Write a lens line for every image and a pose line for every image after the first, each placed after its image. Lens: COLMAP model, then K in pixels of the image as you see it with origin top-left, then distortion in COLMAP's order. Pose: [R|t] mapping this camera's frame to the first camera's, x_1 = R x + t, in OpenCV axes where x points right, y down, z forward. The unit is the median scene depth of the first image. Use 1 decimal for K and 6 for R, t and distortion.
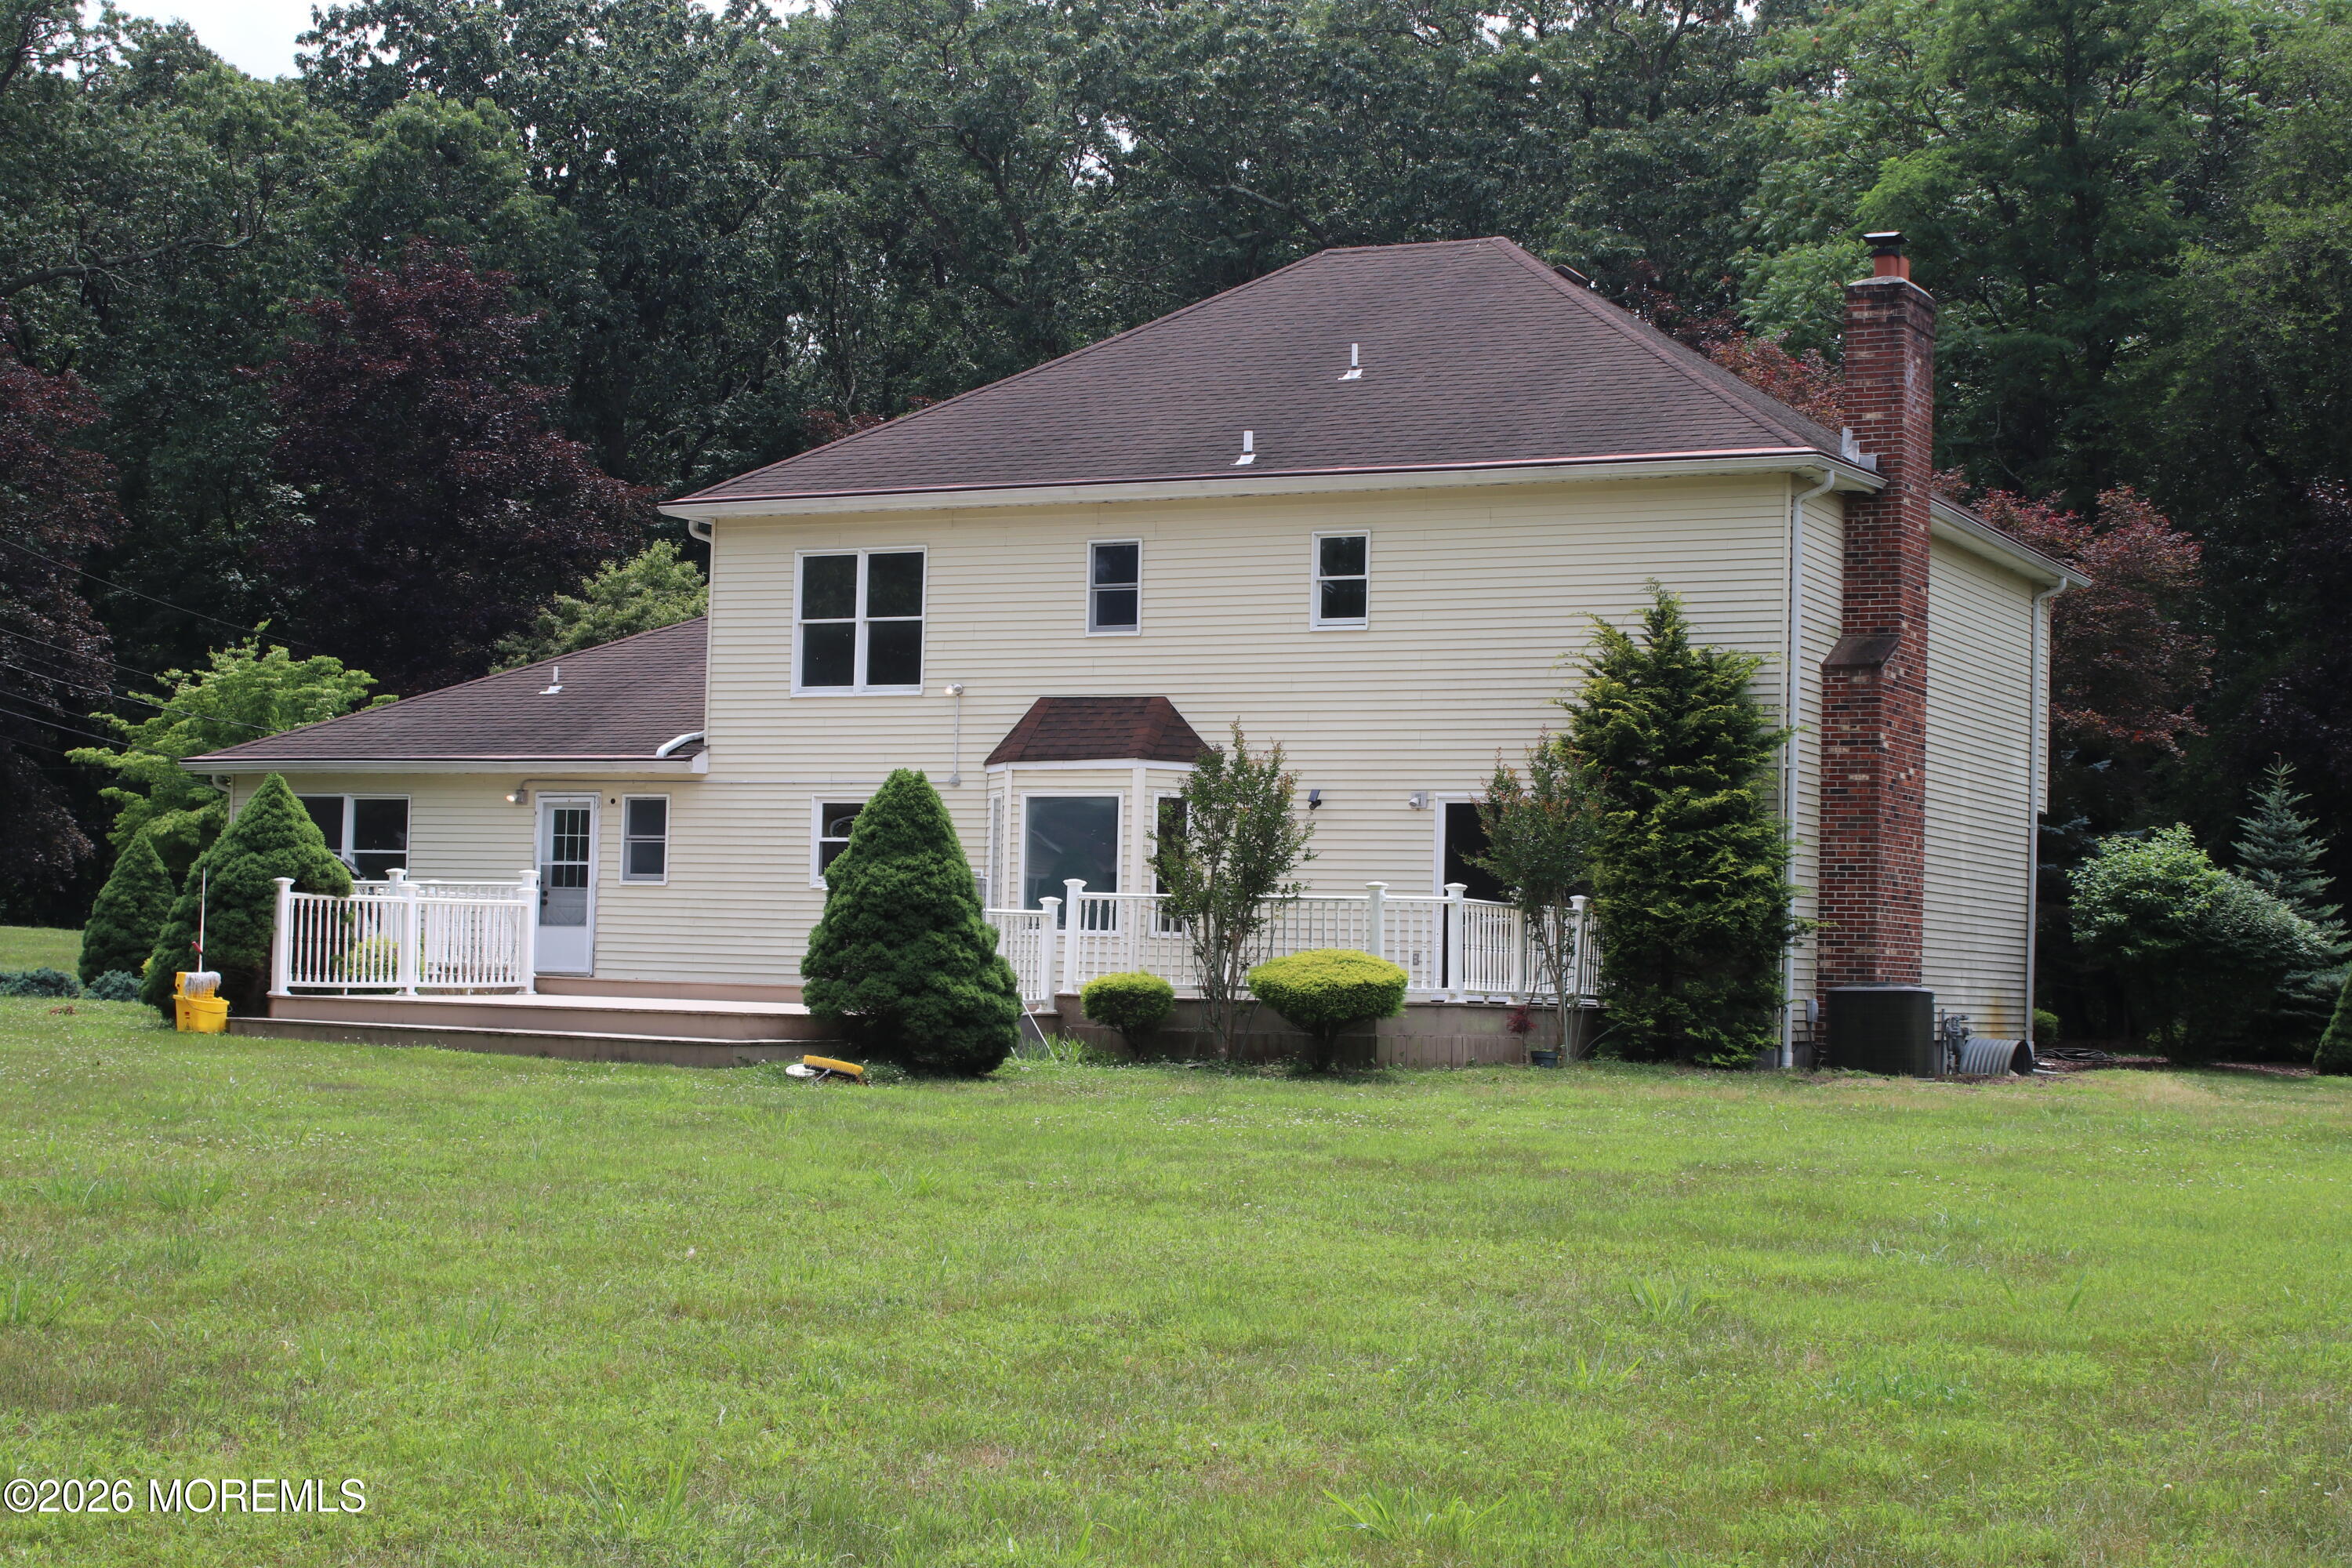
lens RADIAL K [[3585.3, 0, 1159.0], [0, 3585.3, 787.4], [0, 0, 1]] dist [-0.006094, -0.012574]
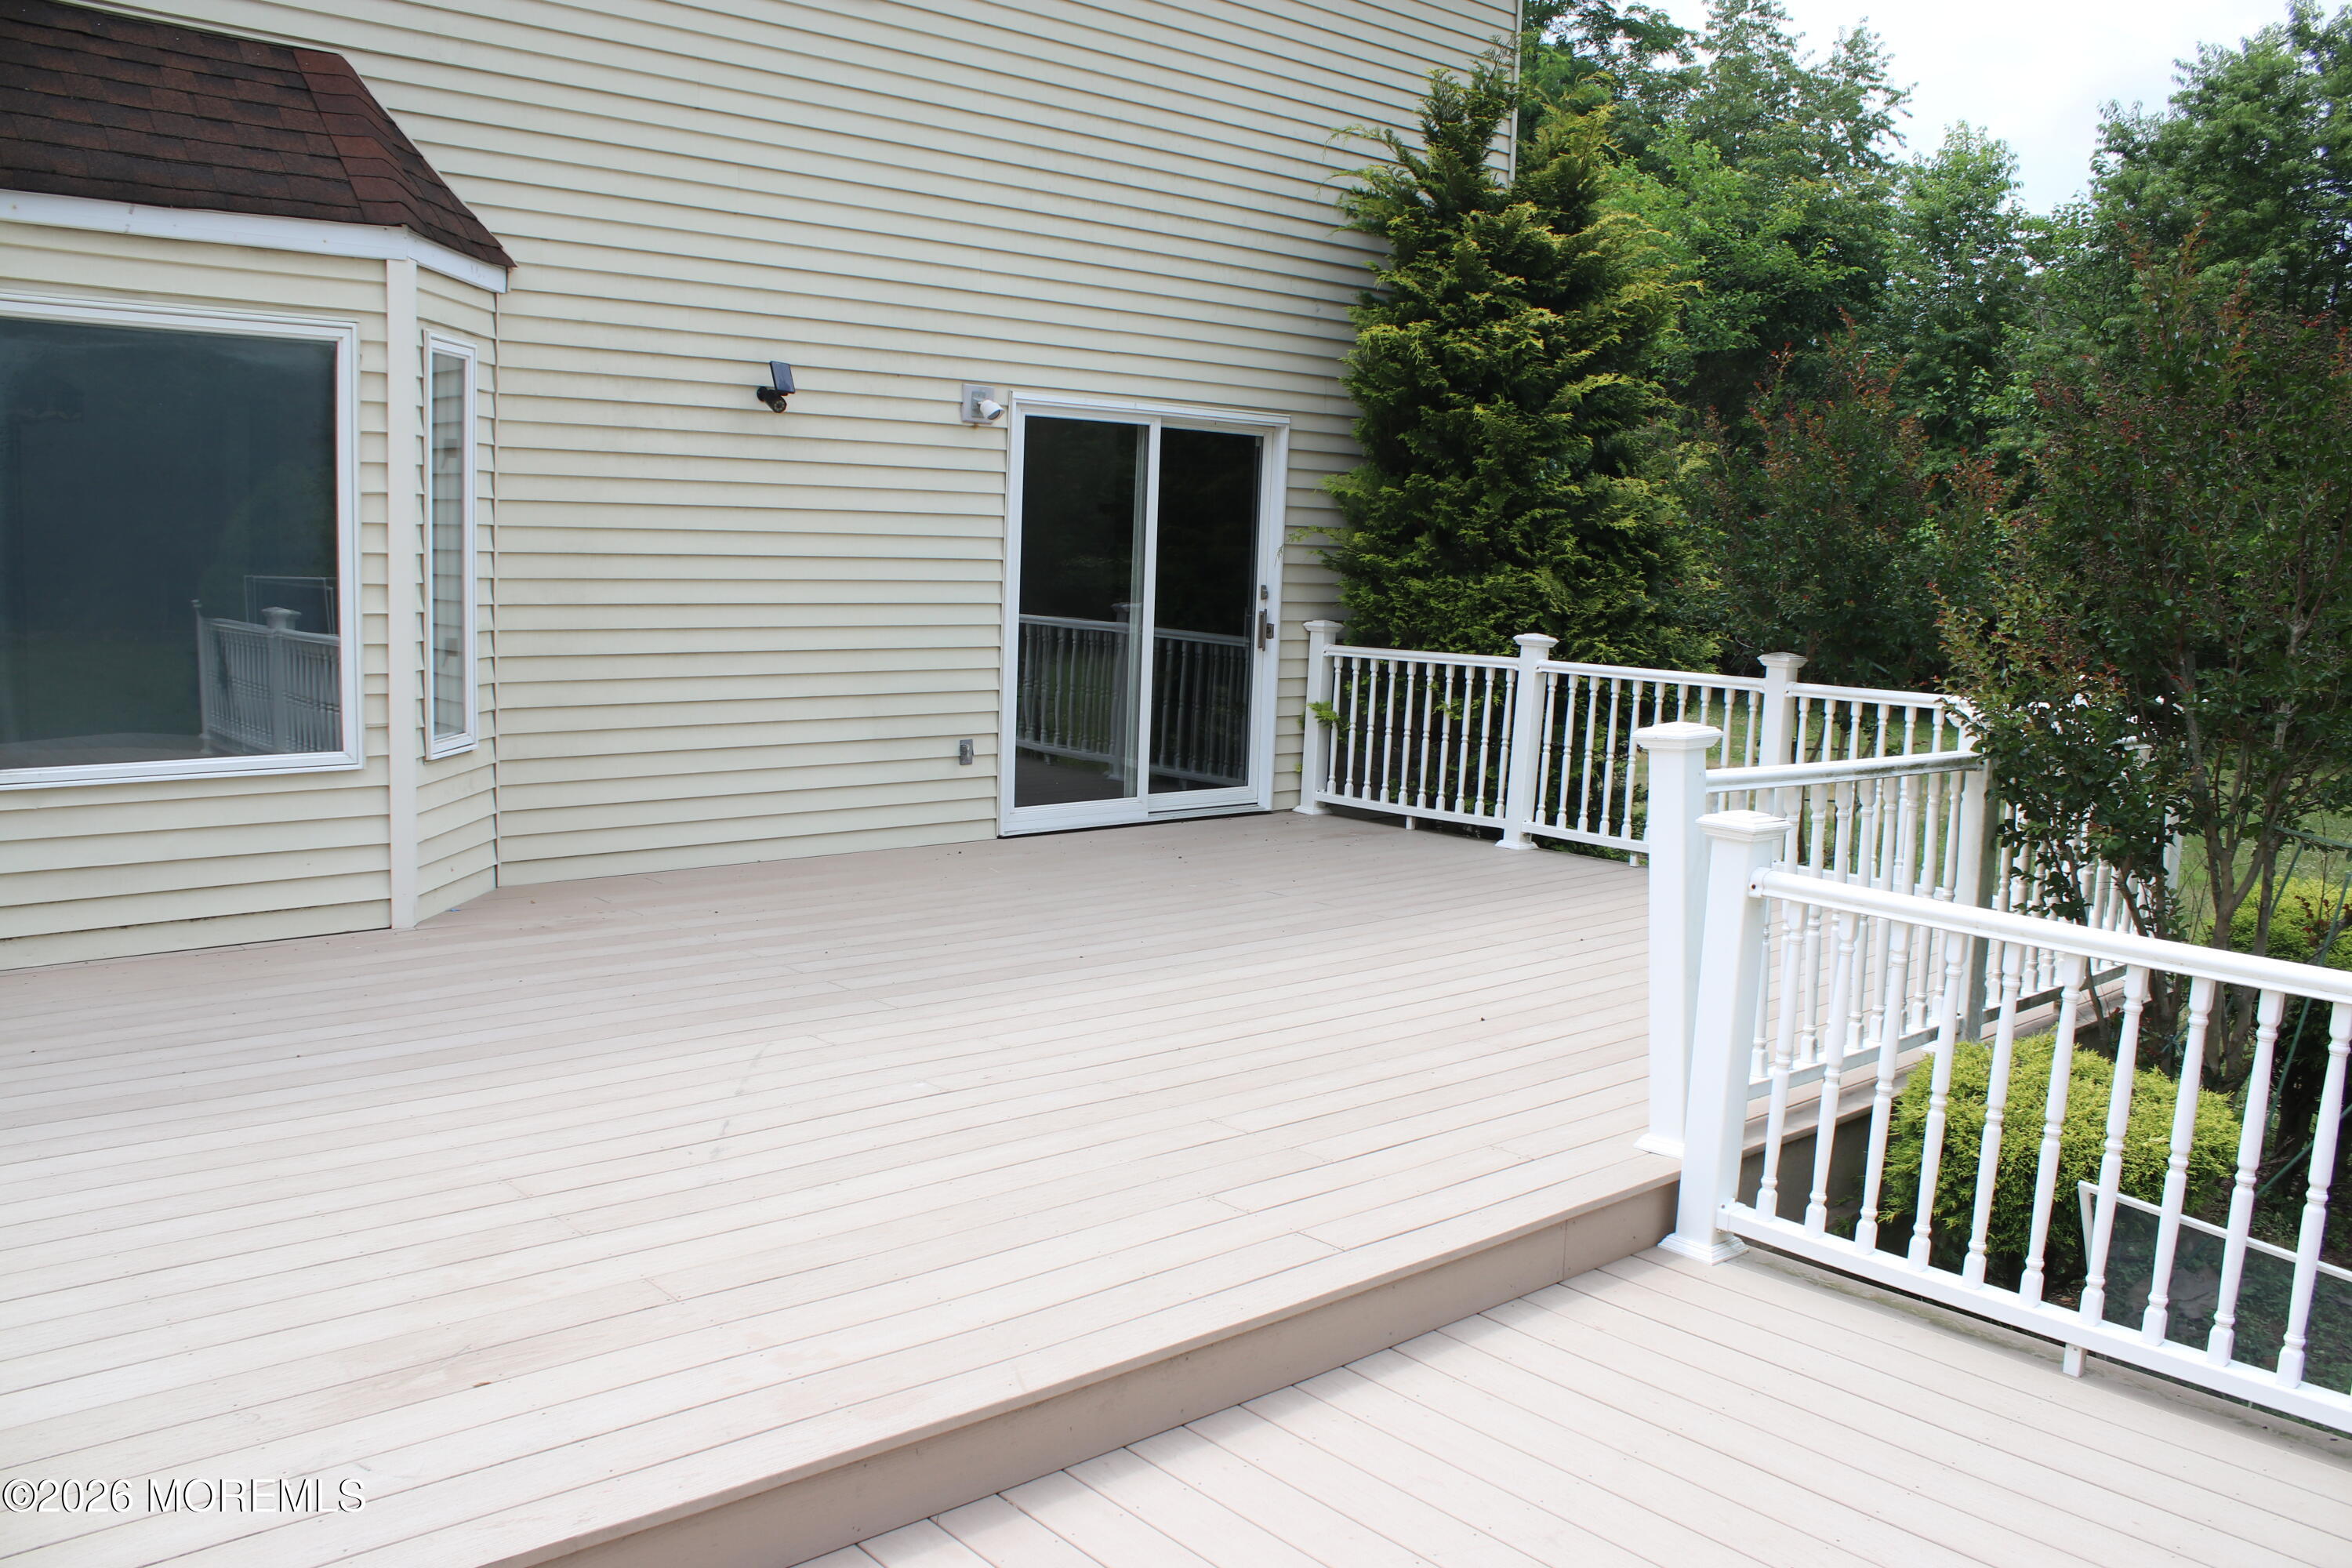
lens RADIAL K [[1933.2, 0, 1176.0], [0, 1933.2, 784.0], [0, 0, 1]] dist [-0.184053, 0.170146]
pose [[0.341408, -0.135272, 0.930130, -0.142639], [-0.075658, 0.982423, 0.170648, 0.007119], [-0.936865, -0.128632, 0.325172, 0.839032]]
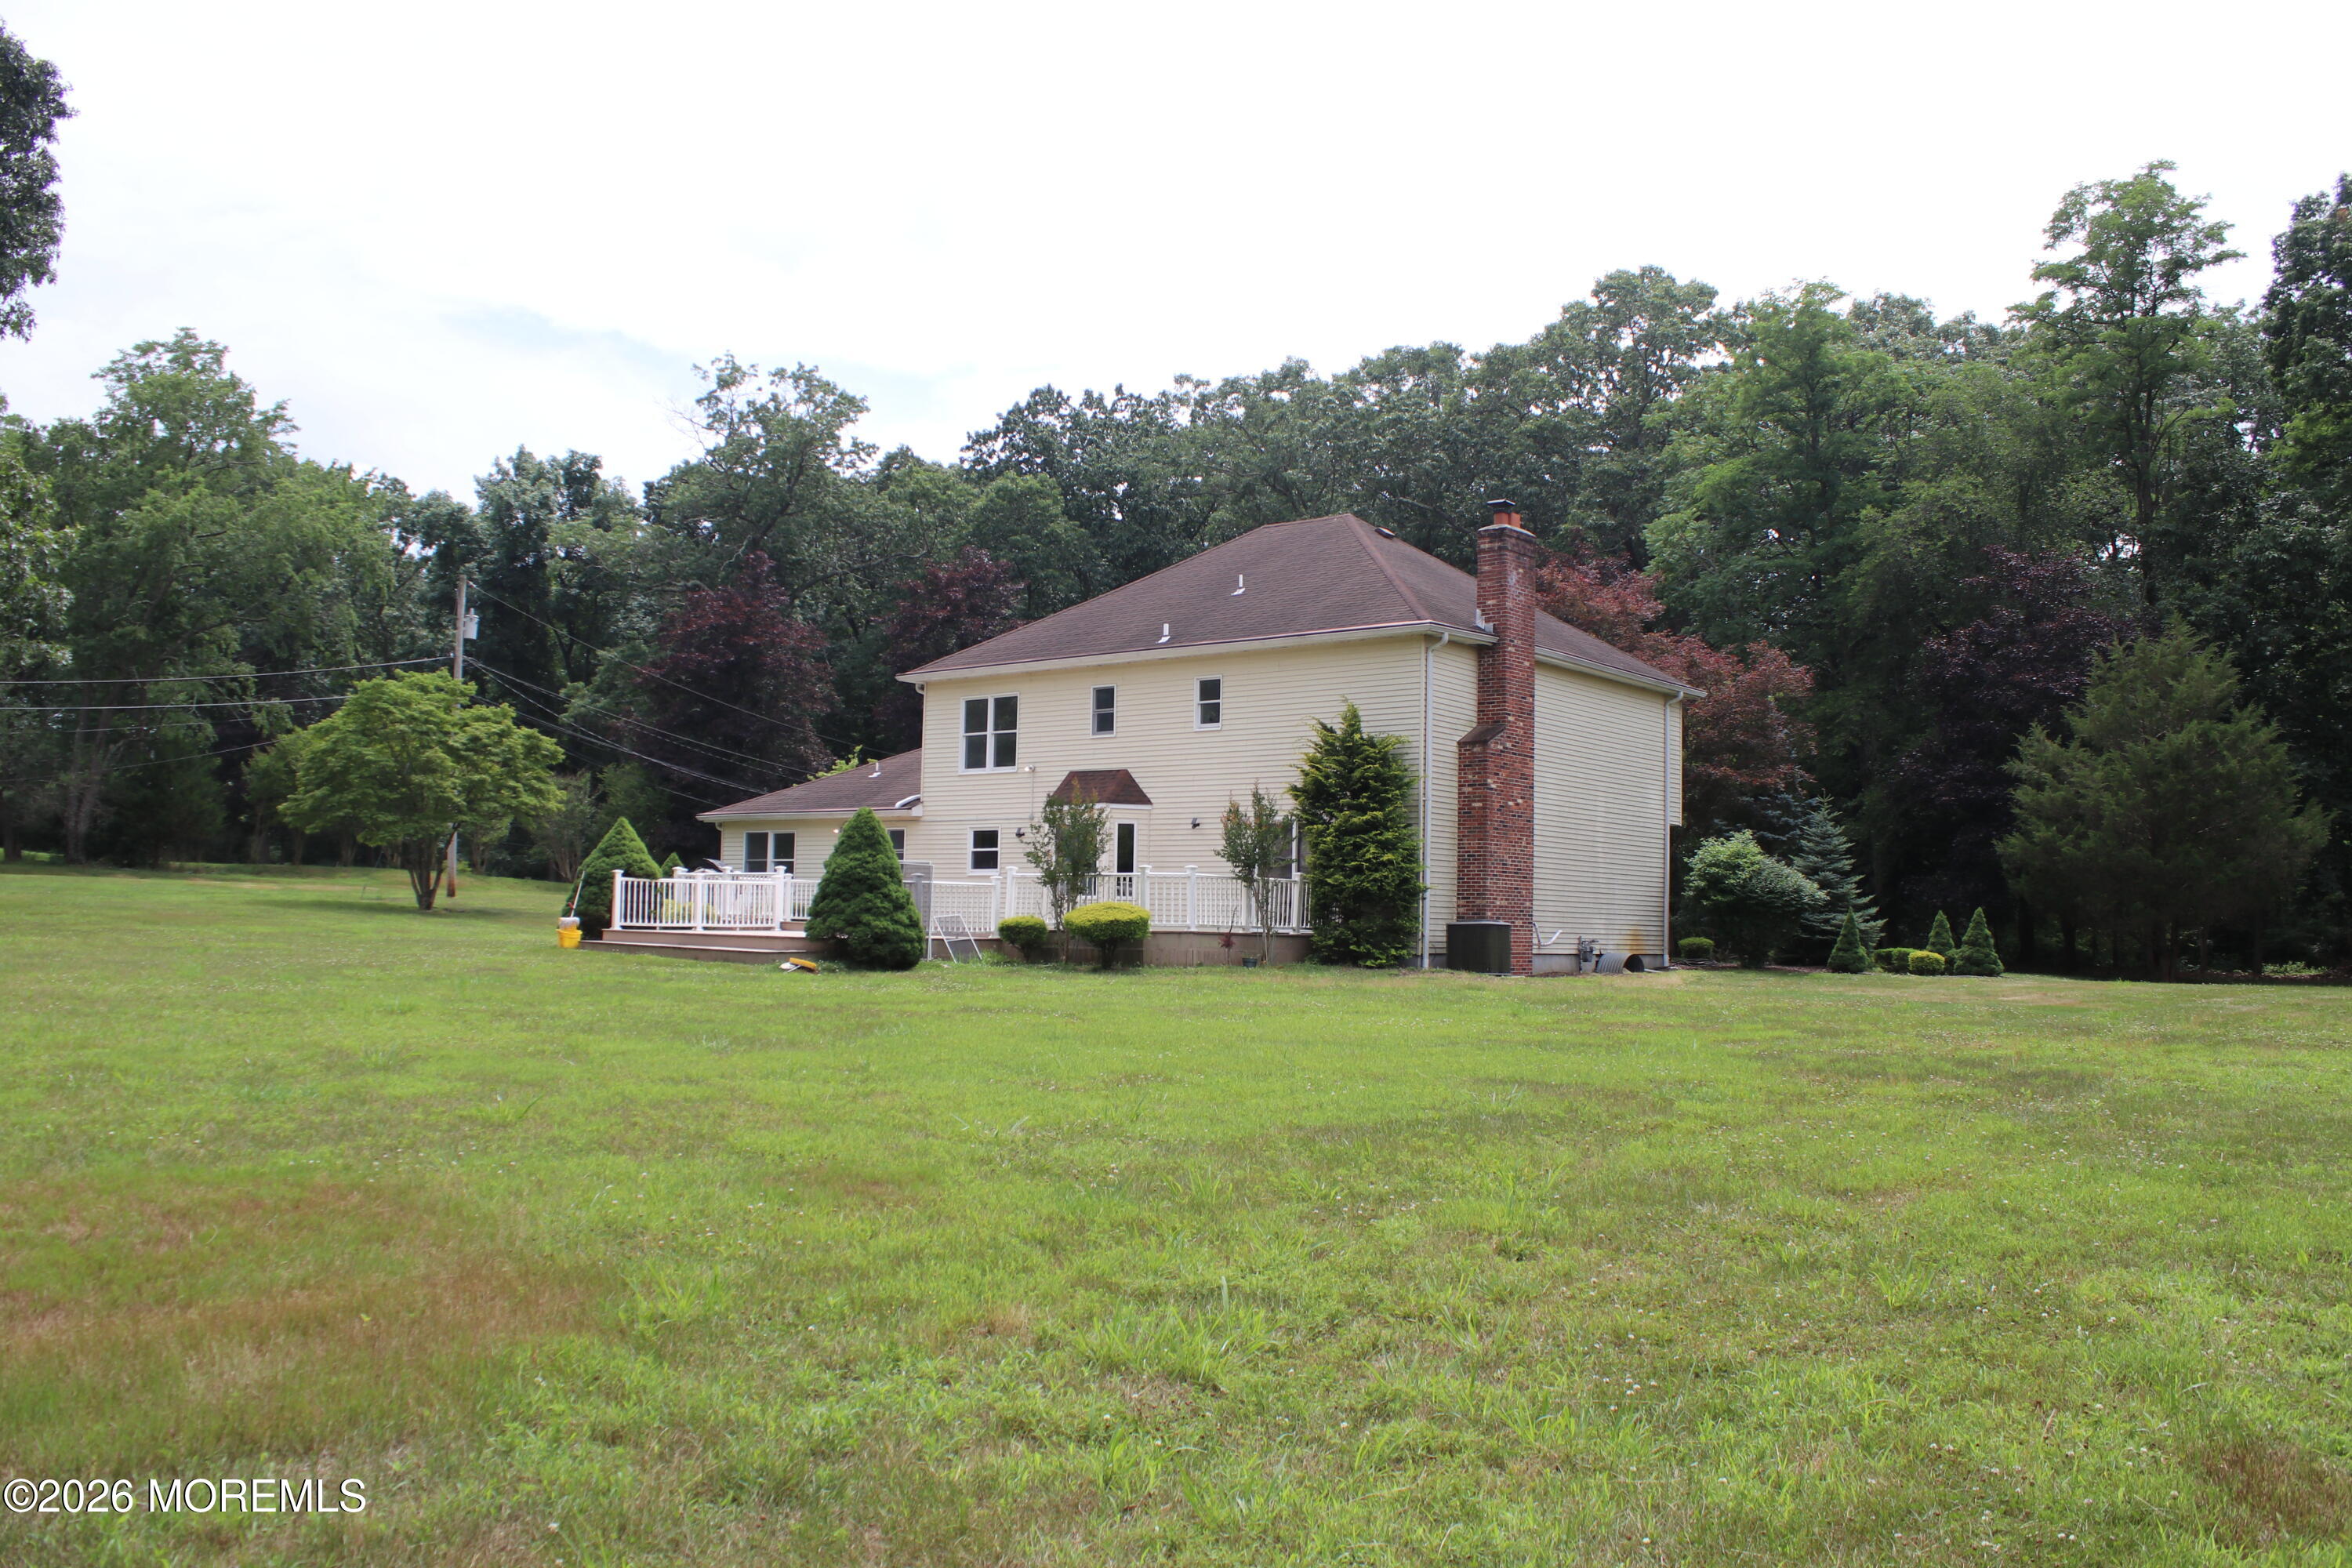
lens RADIAL K [[1933.2, 0, 1176.0], [0, 1933.2, 784.0], [0, 0, 1]] dist [-0.184053, 0.170146]
pose [[0.977517, -0.022185, -0.209684, 0.229539], [0.016561, 0.999455, -0.028541, 0.010827], [0.210203, 0.024427, 0.977352, 0.033245]]
